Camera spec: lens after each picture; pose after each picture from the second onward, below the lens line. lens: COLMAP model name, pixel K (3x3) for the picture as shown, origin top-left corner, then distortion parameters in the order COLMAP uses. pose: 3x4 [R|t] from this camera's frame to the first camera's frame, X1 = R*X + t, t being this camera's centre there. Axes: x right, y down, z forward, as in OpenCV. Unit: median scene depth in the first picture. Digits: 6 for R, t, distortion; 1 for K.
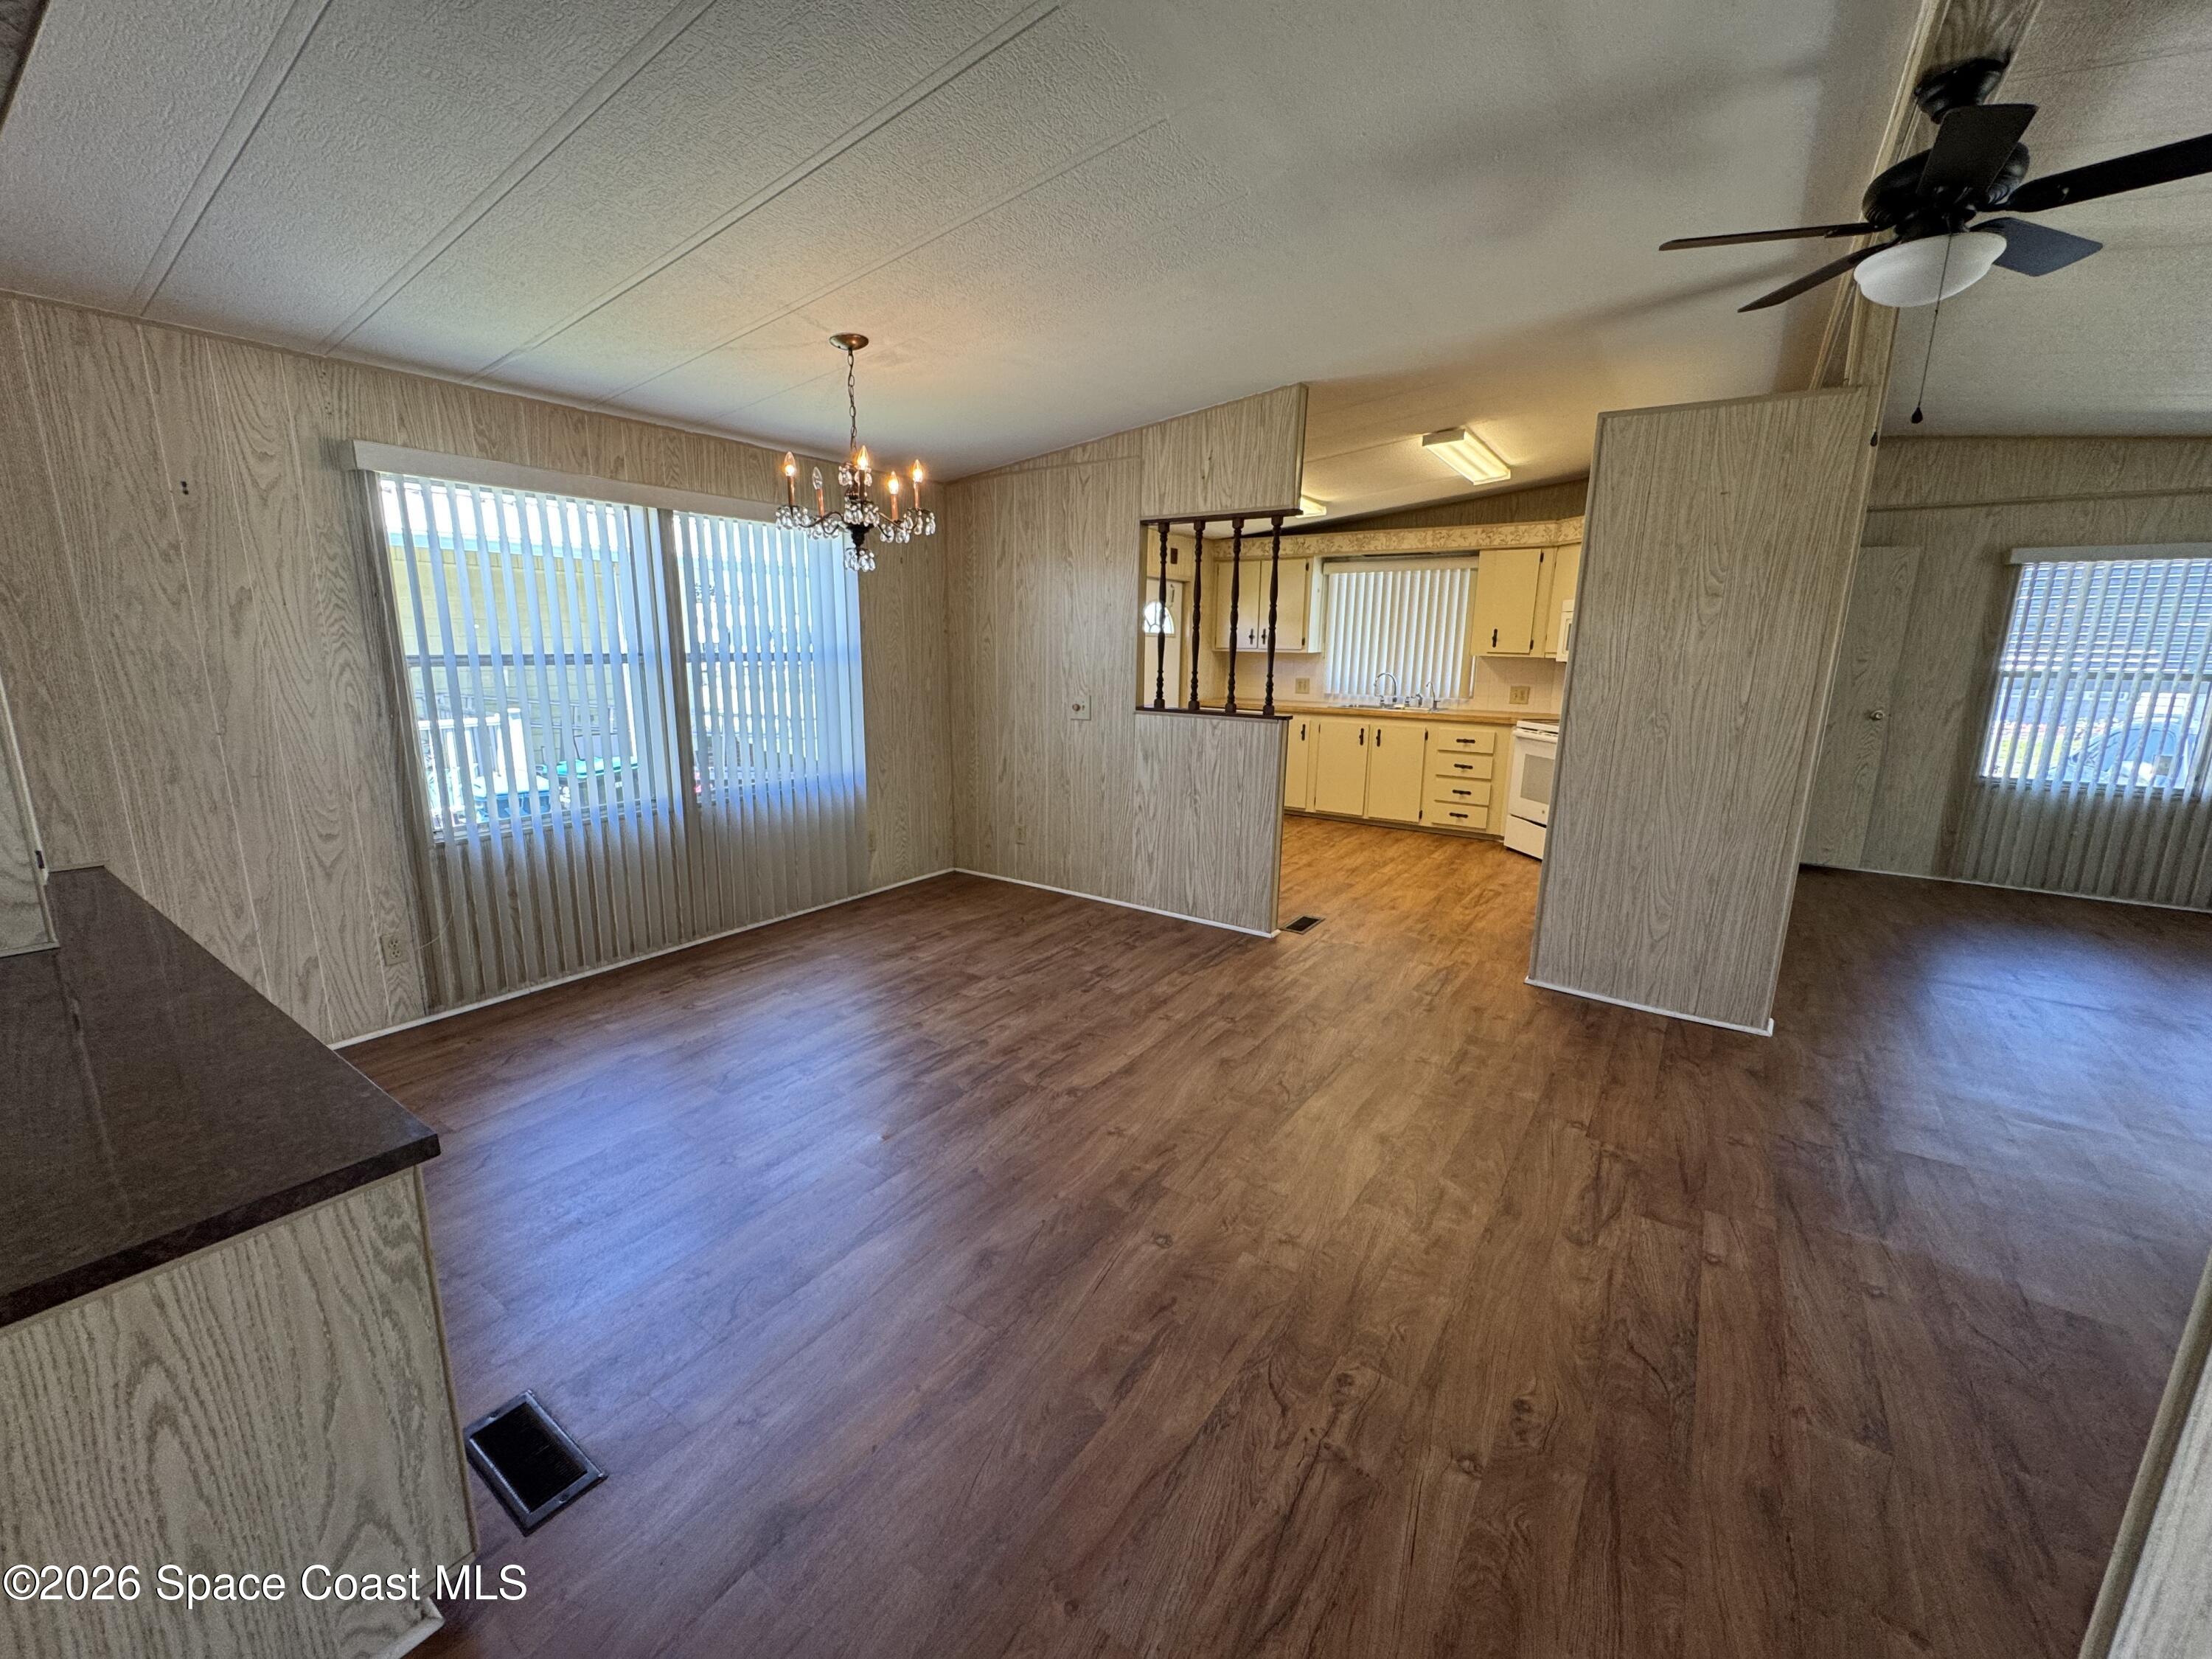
lens RADIAL K [[882.9, 0, 1108.0], [0, 882.9, 824.9], [0, 0, 1]] dist [-0.004567, 0.001185]
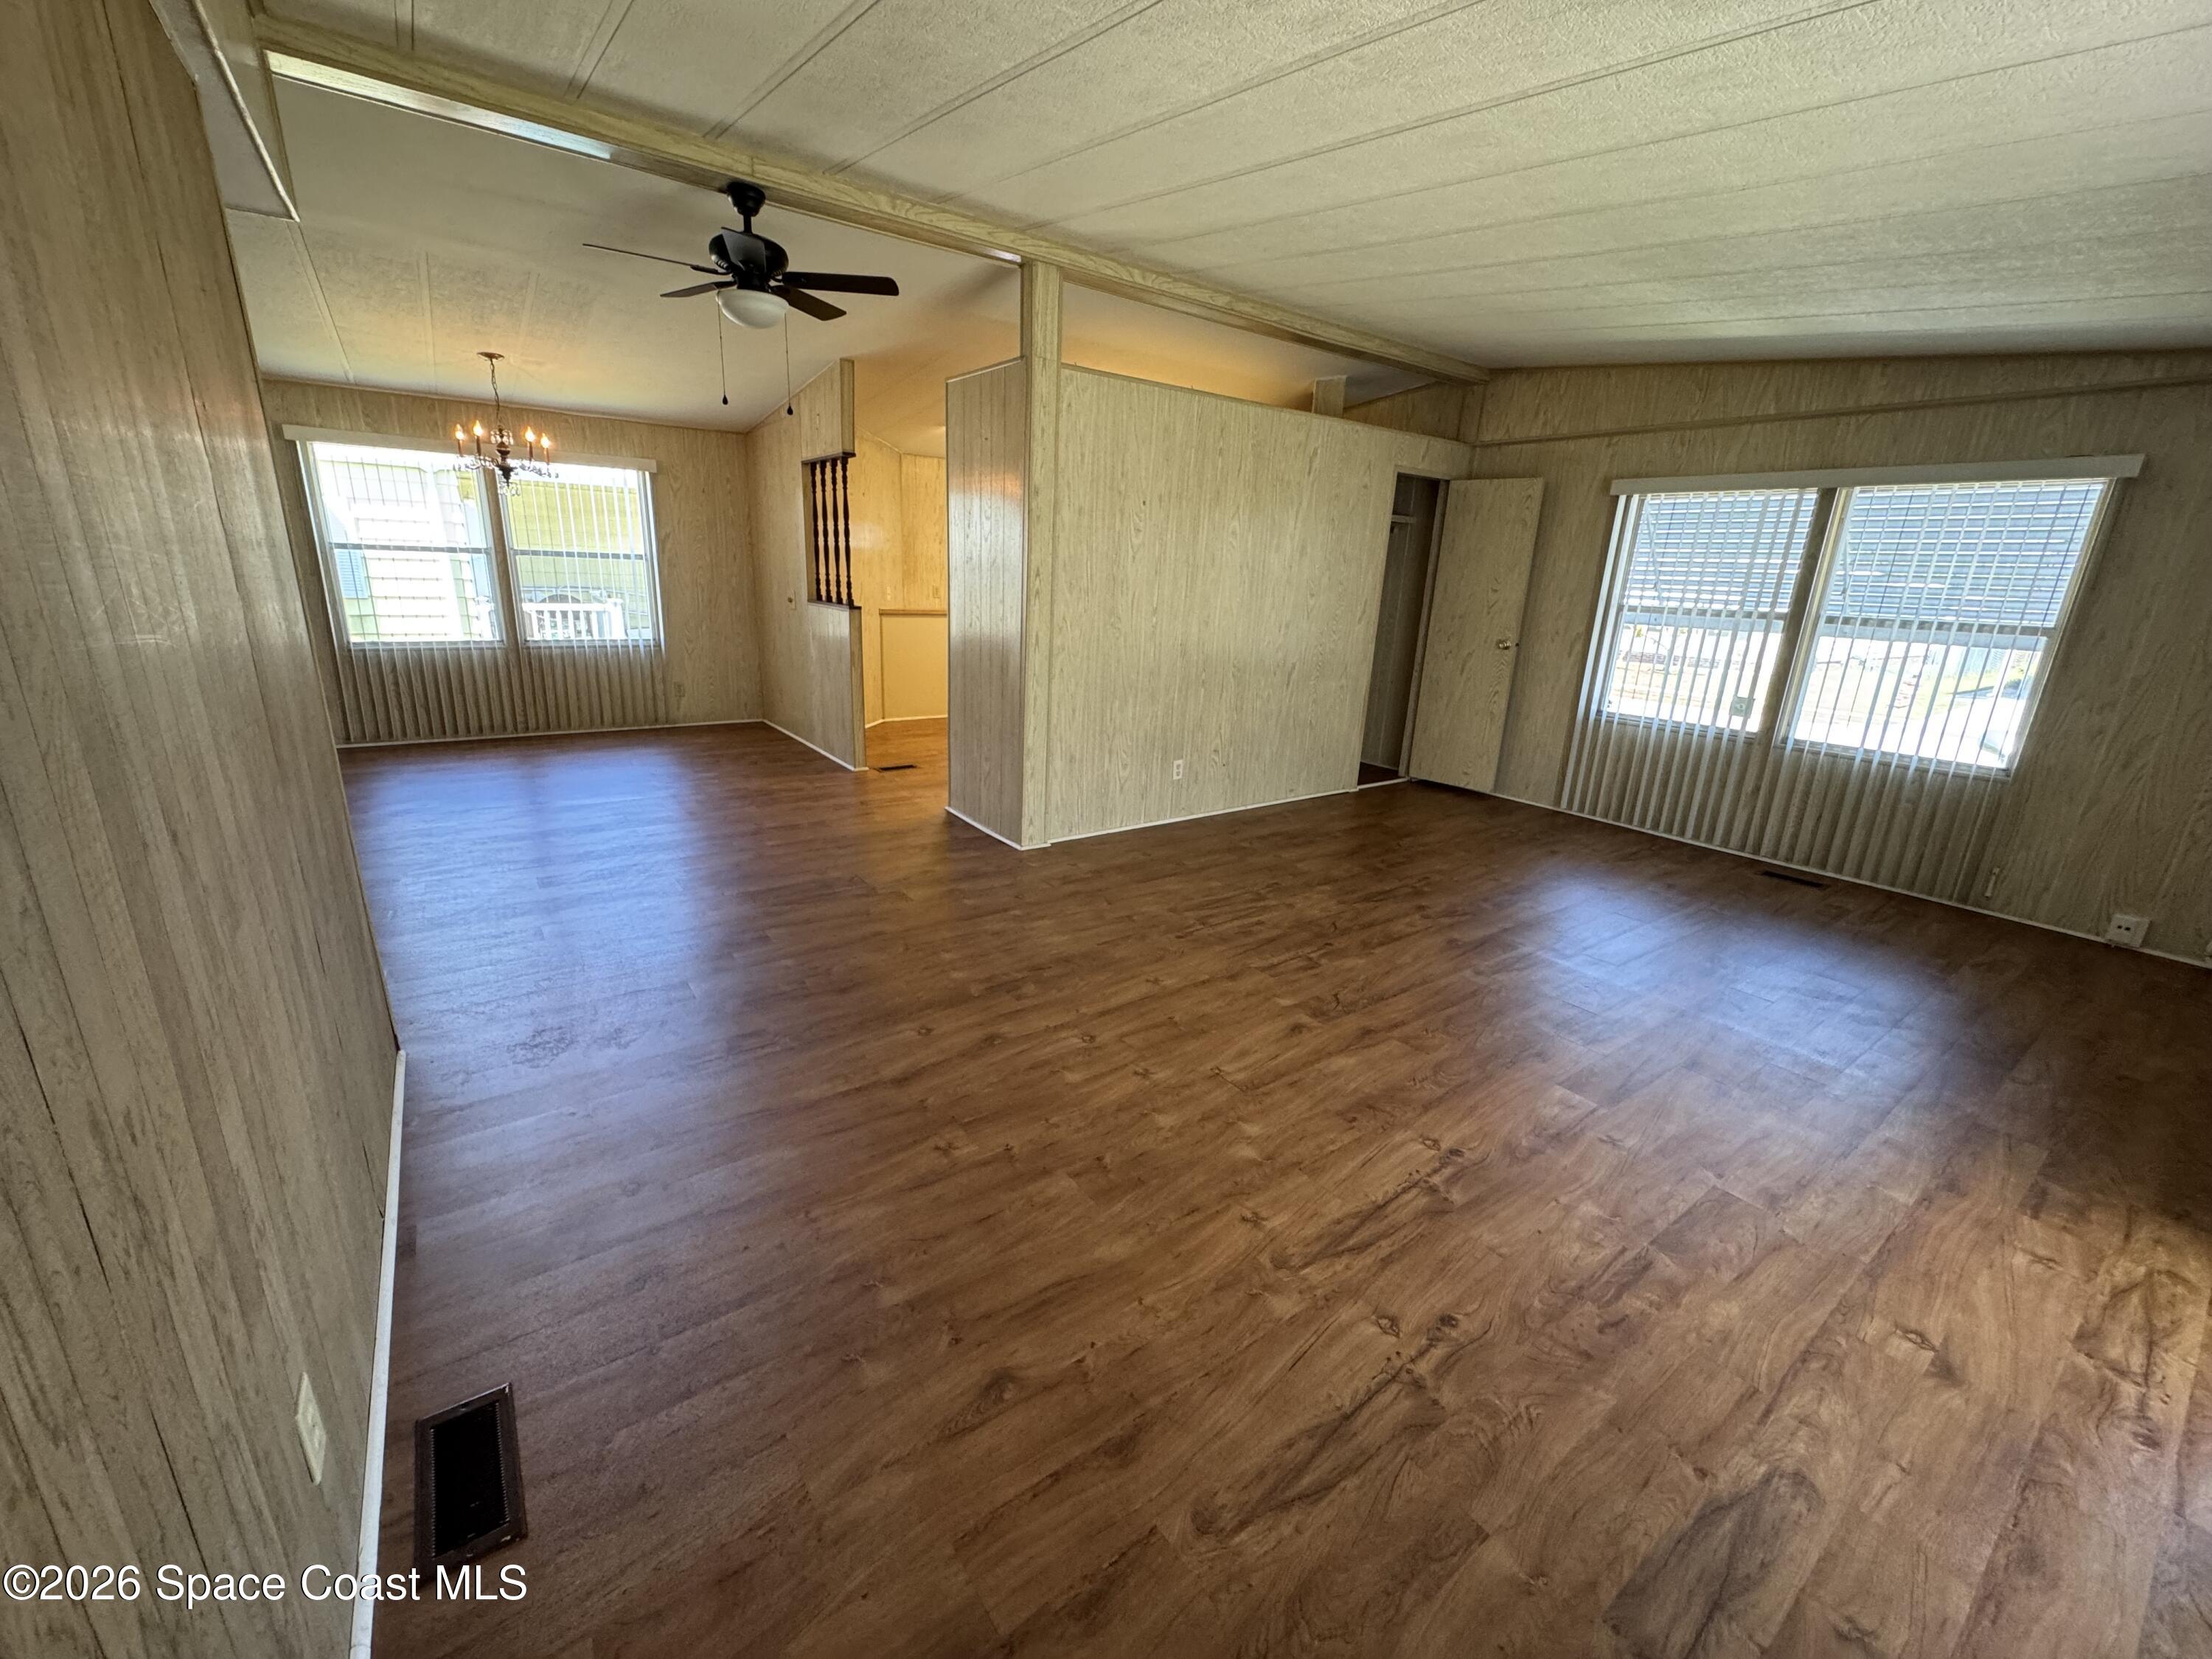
lens RADIAL K [[882.9, 0, 1108.1], [0, 882.9, 823.8], [0, 0, 1]] dist [-0.004567, 0.001185]
pose [[0.944014, 0.118353, -0.307944, 1.127652], [-0.097824, 0.991875, 0.081329, 0.066958], [0.315067, -0.046652, 0.947922, -0.207012]]
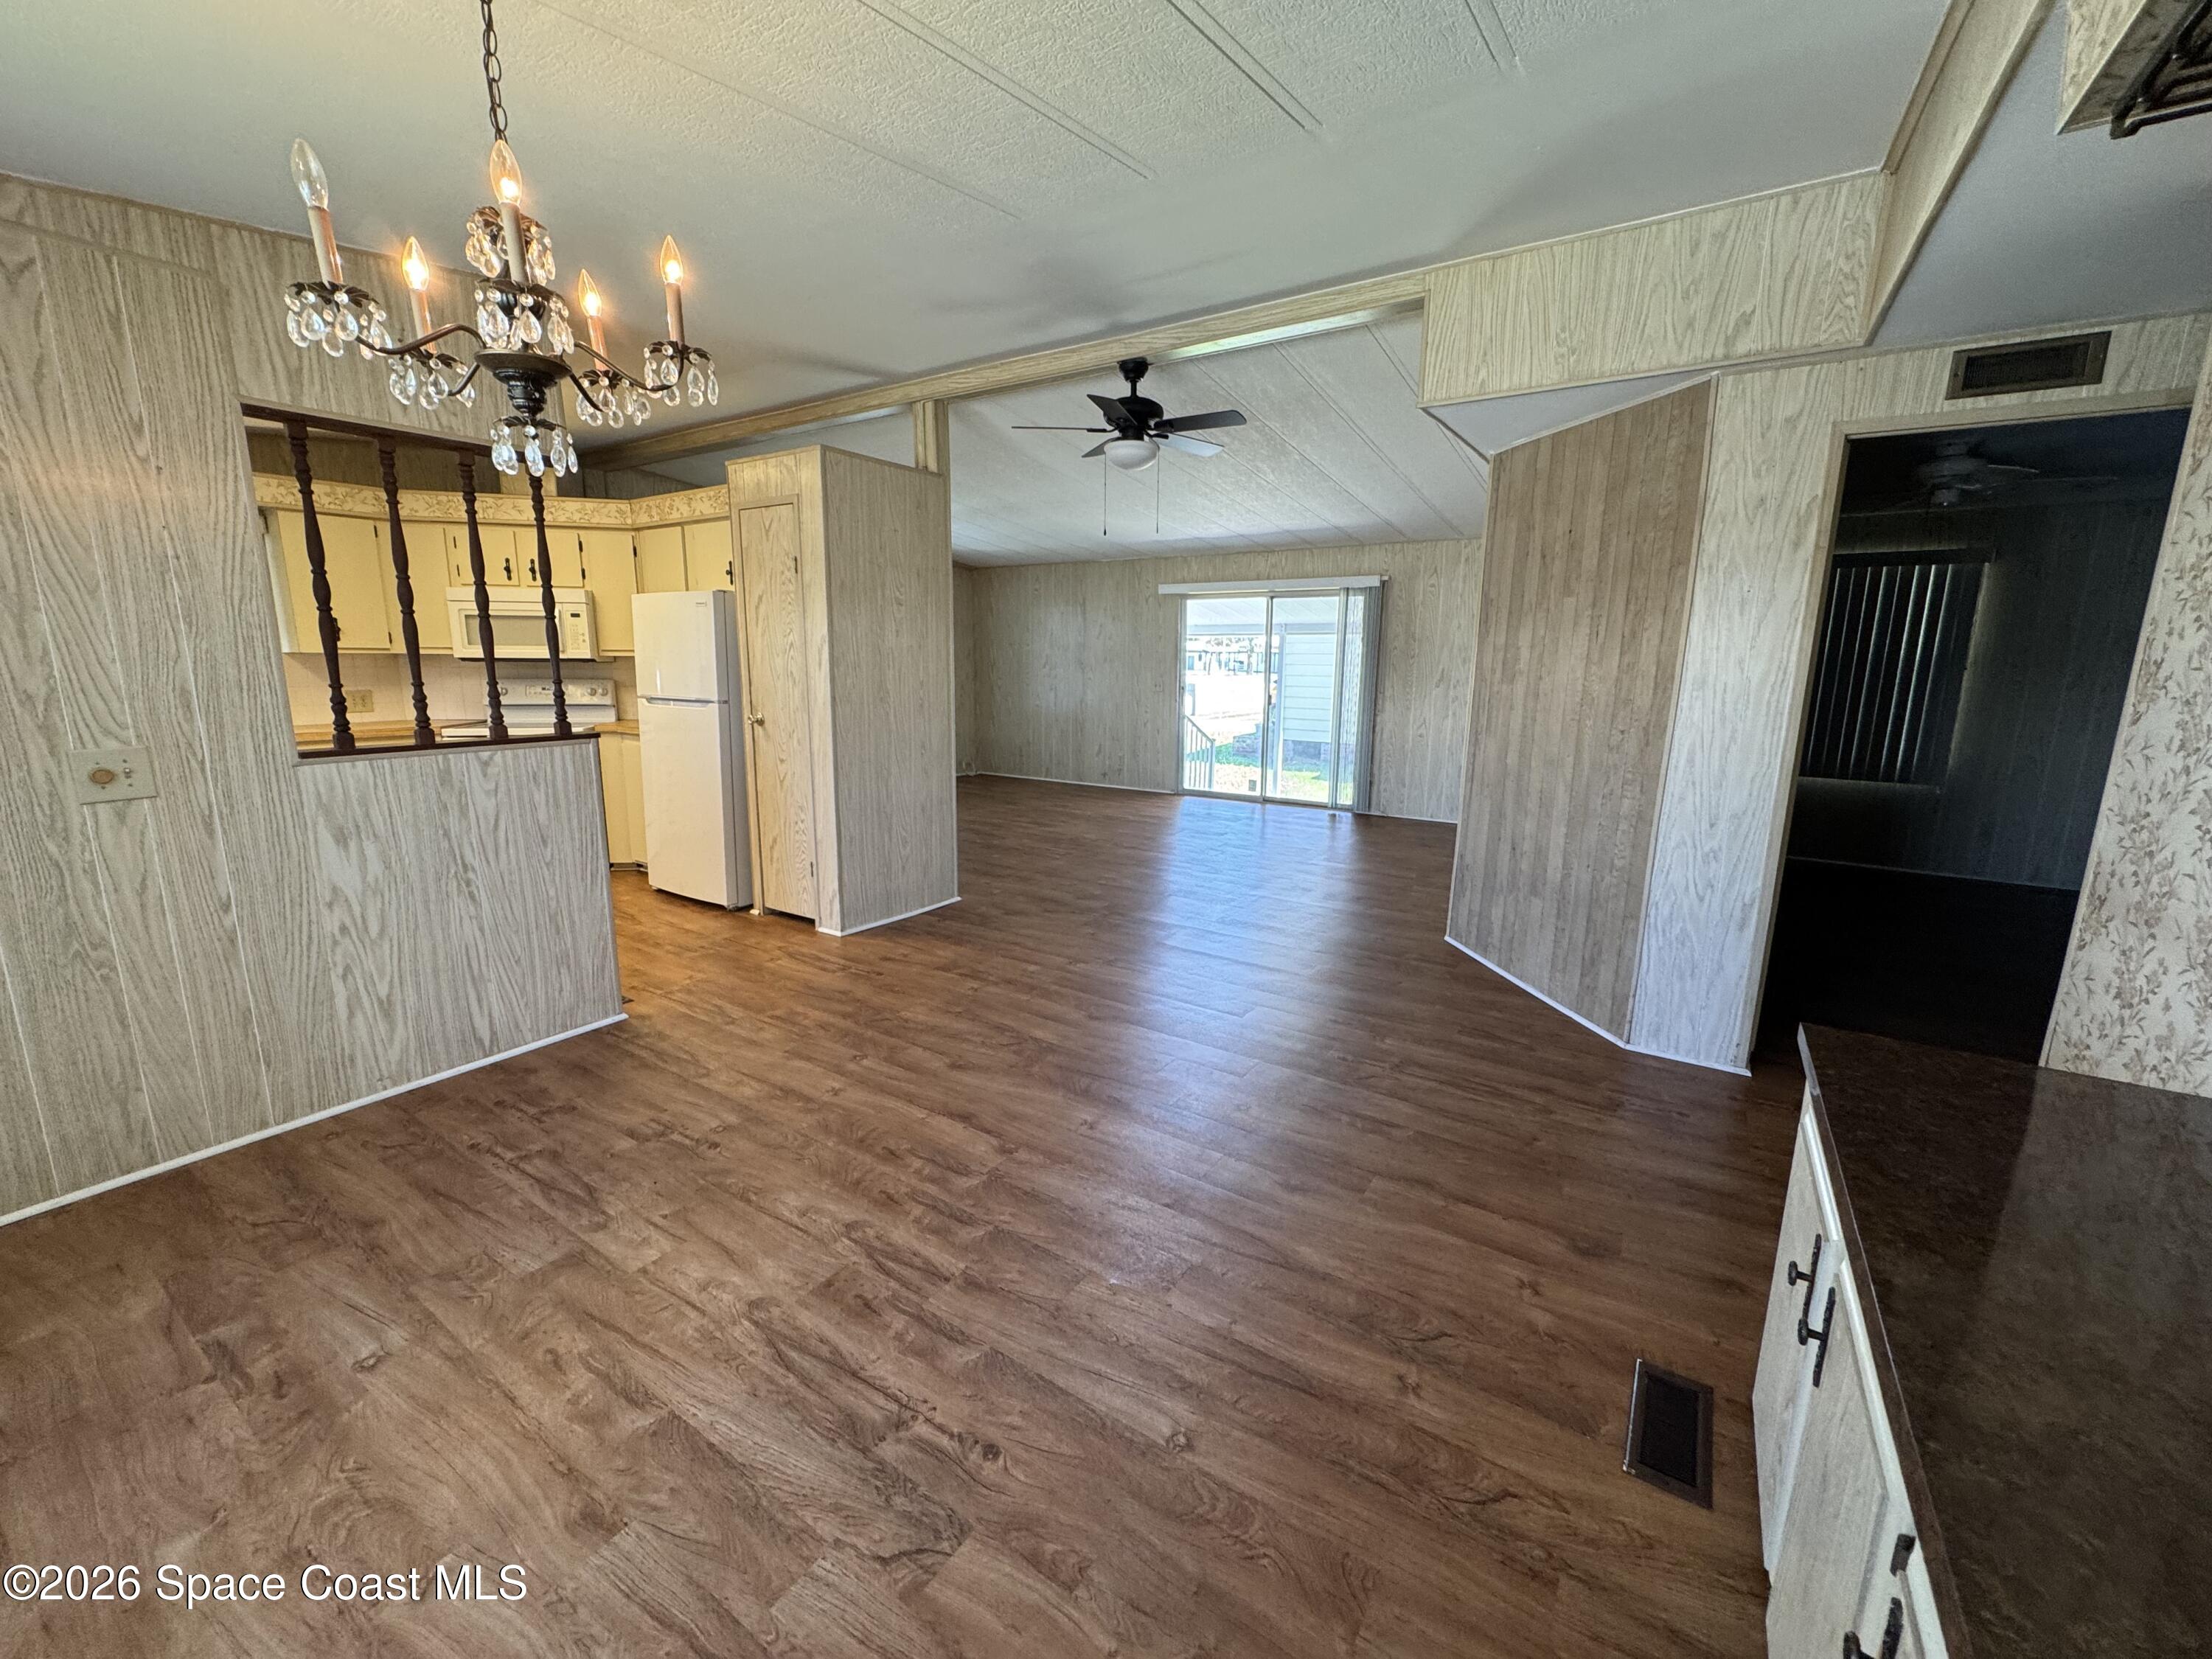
lens RADIAL K [[882.9, 0, 1103.0], [0, 882.9, 825.7], [0, 0, 1]] dist [-0.004567, 0.001185]
pose [[-0.016164, -0.205010, 0.978626, -0.622851], [0.196087, 0.959098, 0.204158, -0.125566], [-0.980453, 0.195196, 0.024697, 0.612254]]
